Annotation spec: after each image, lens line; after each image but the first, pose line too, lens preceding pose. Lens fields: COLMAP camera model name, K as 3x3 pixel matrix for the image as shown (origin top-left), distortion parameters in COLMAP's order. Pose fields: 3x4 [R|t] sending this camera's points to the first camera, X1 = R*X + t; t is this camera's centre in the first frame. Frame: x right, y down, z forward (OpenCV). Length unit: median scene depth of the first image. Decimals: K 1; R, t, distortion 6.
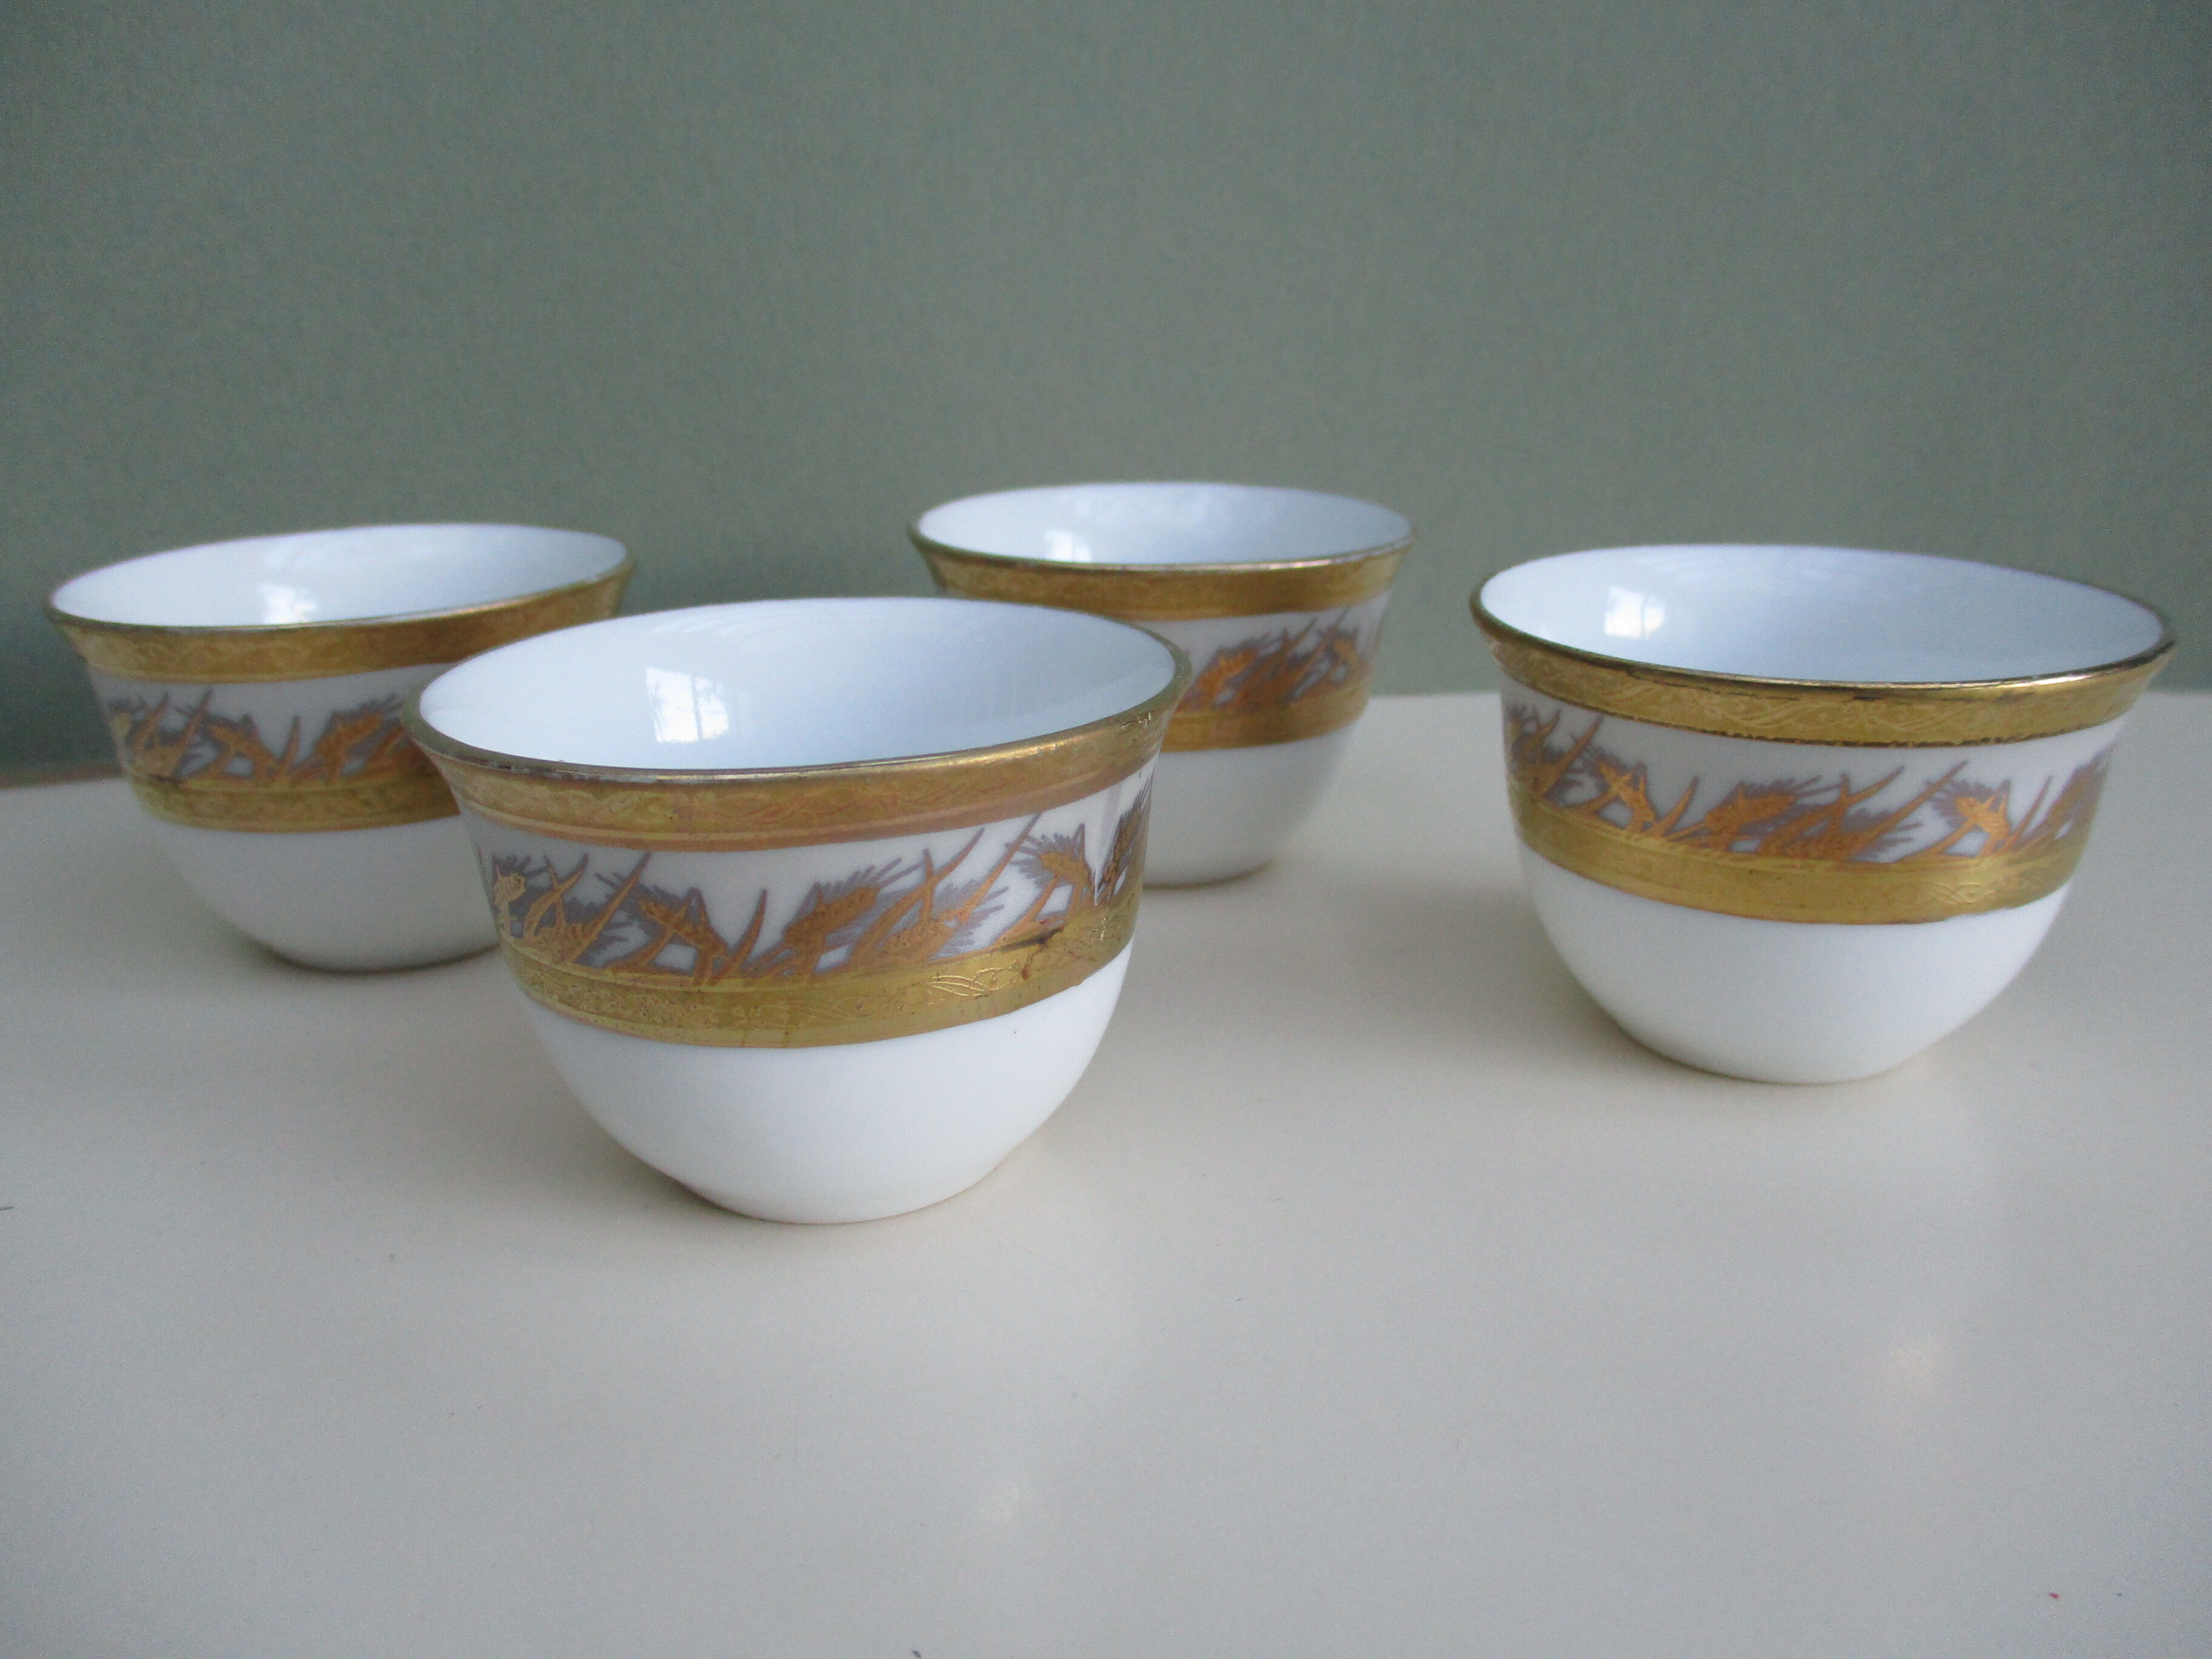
lens RADIAL K [[1877.7, 0, 1100.8], [0, 1877.7, 825.3], [0, 0, 1]] dist [-0.054986, 0.010894]
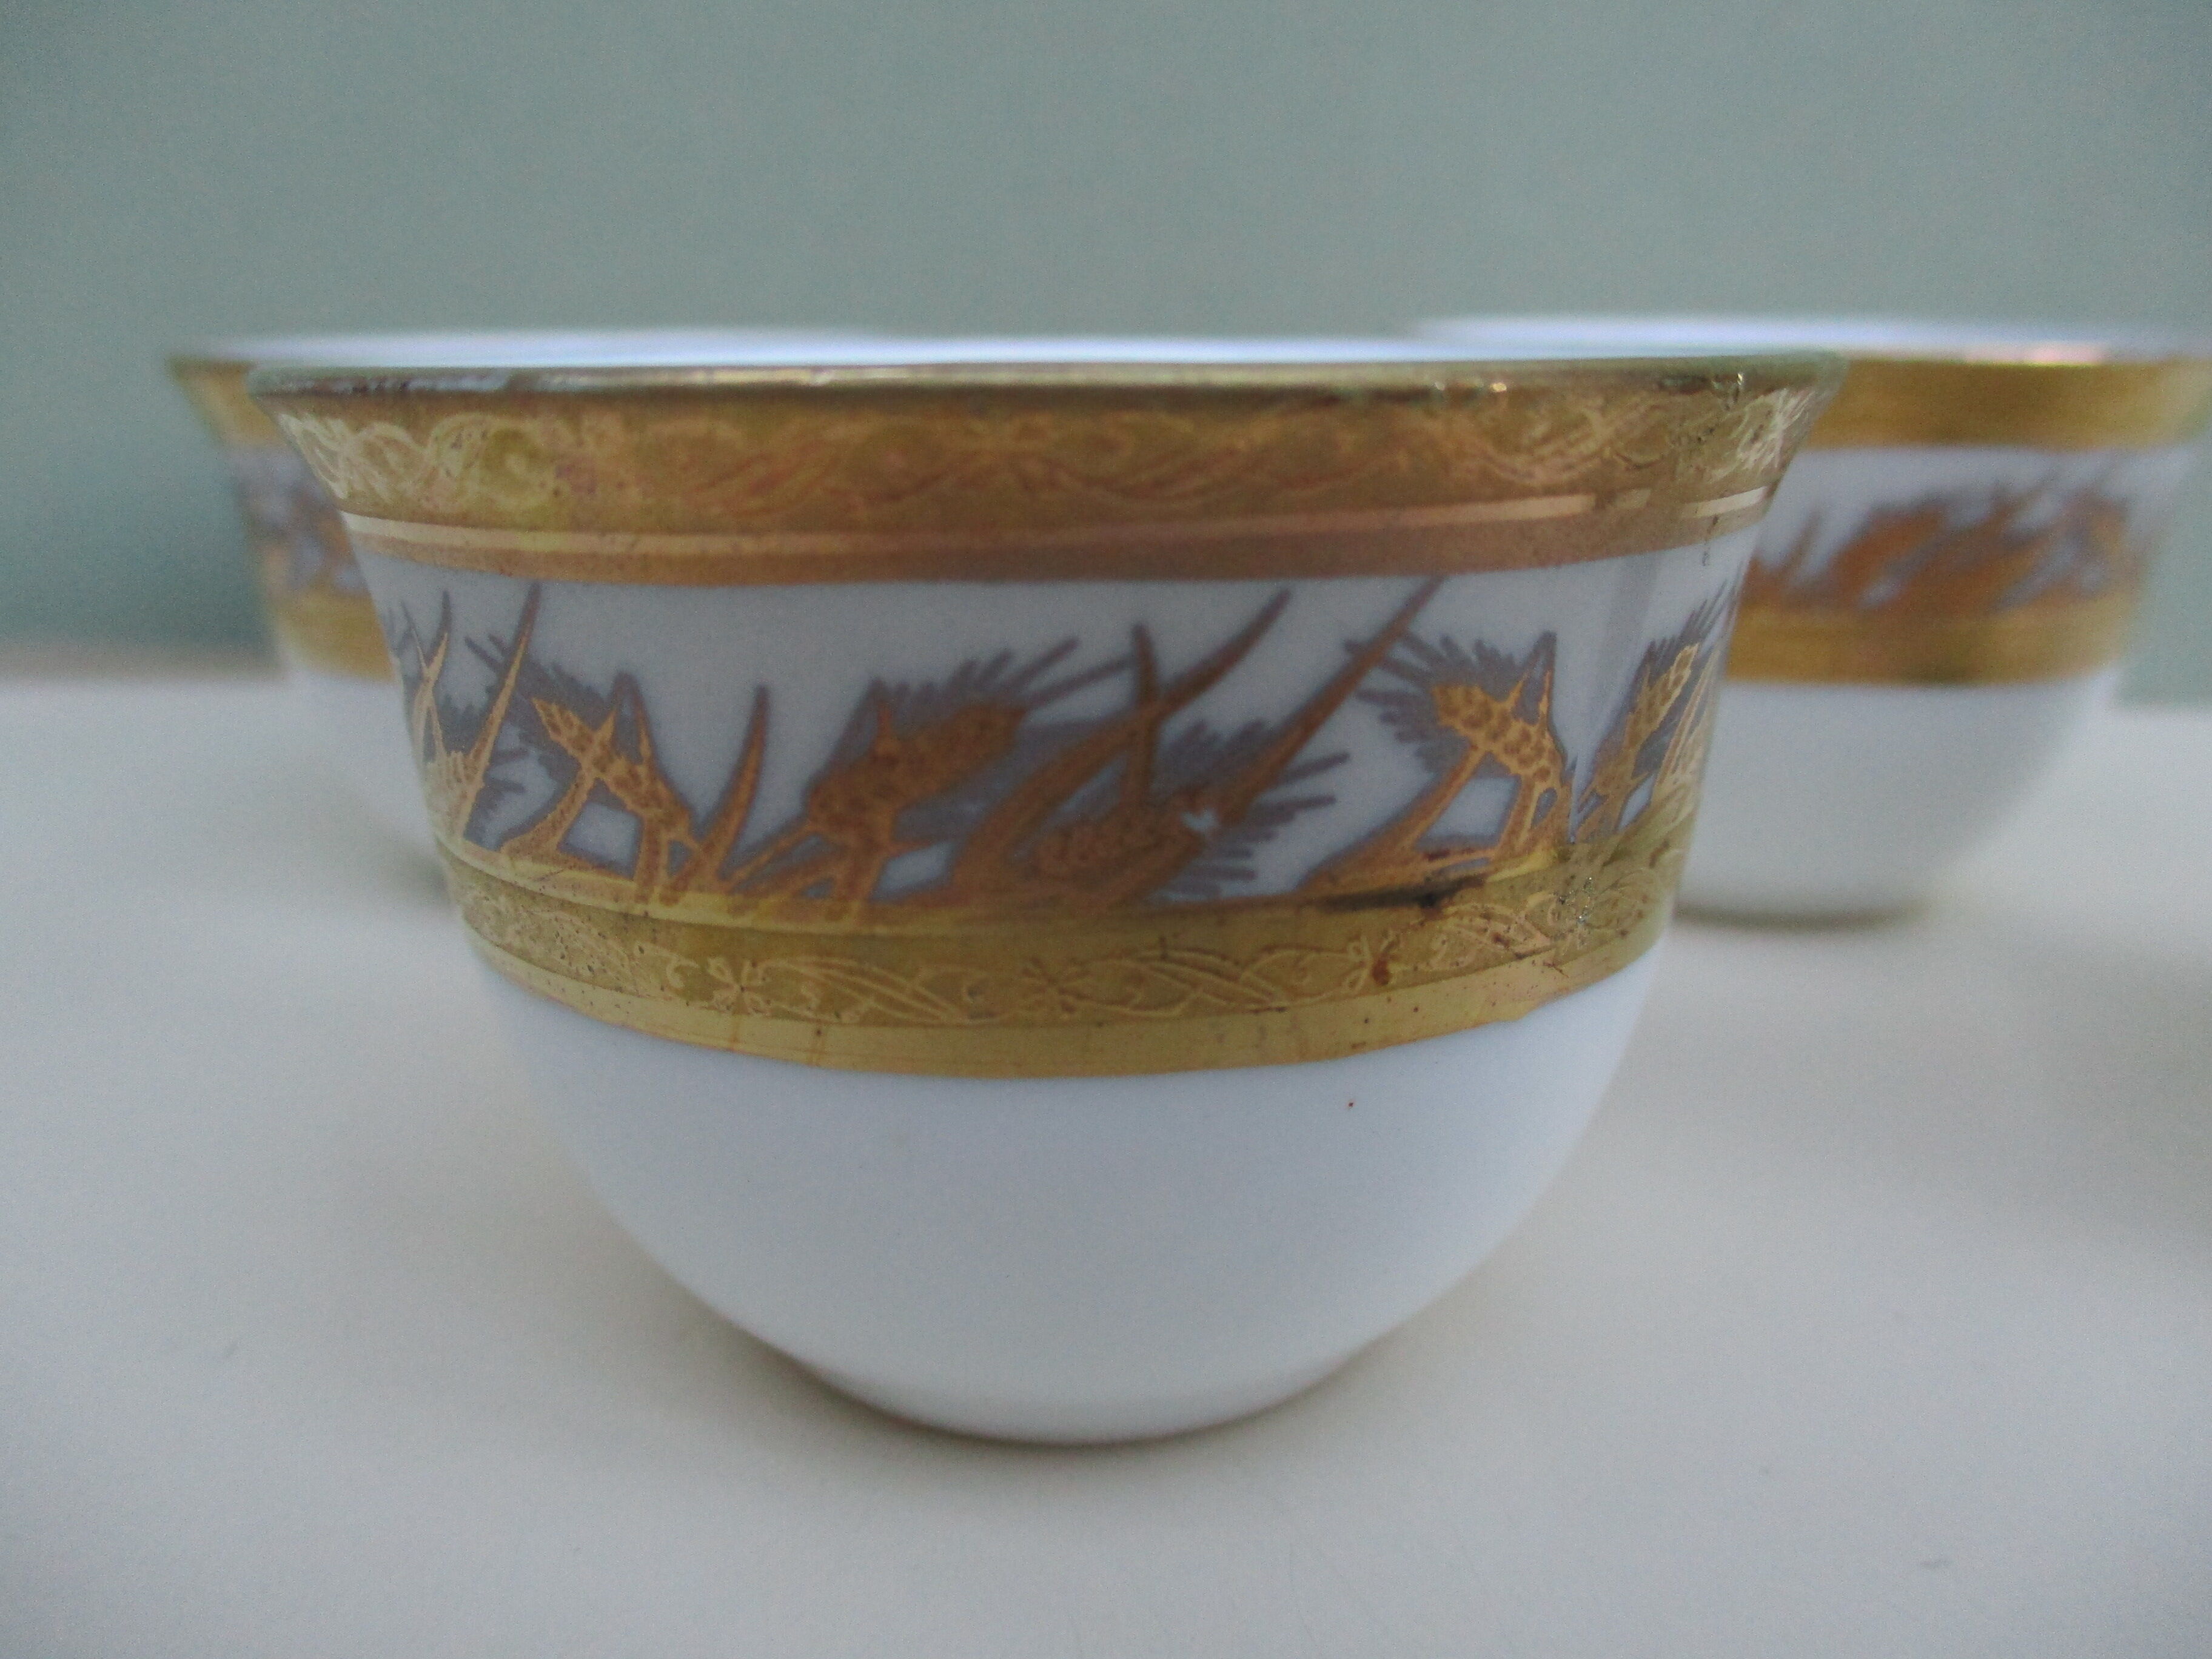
lens RADIAL K [[1877.7, 0, 1107.4], [0, 1877.7, 844.0], [0, 0, 1]] dist [-0.054986, 0.010894]
pose [[0.950216, 0.098035, -0.295767, 0.025969], [-0.107110, 0.994140, -0.014596, 0.066180], [0.292603, 0.045549, 0.955149, 0.595891]]
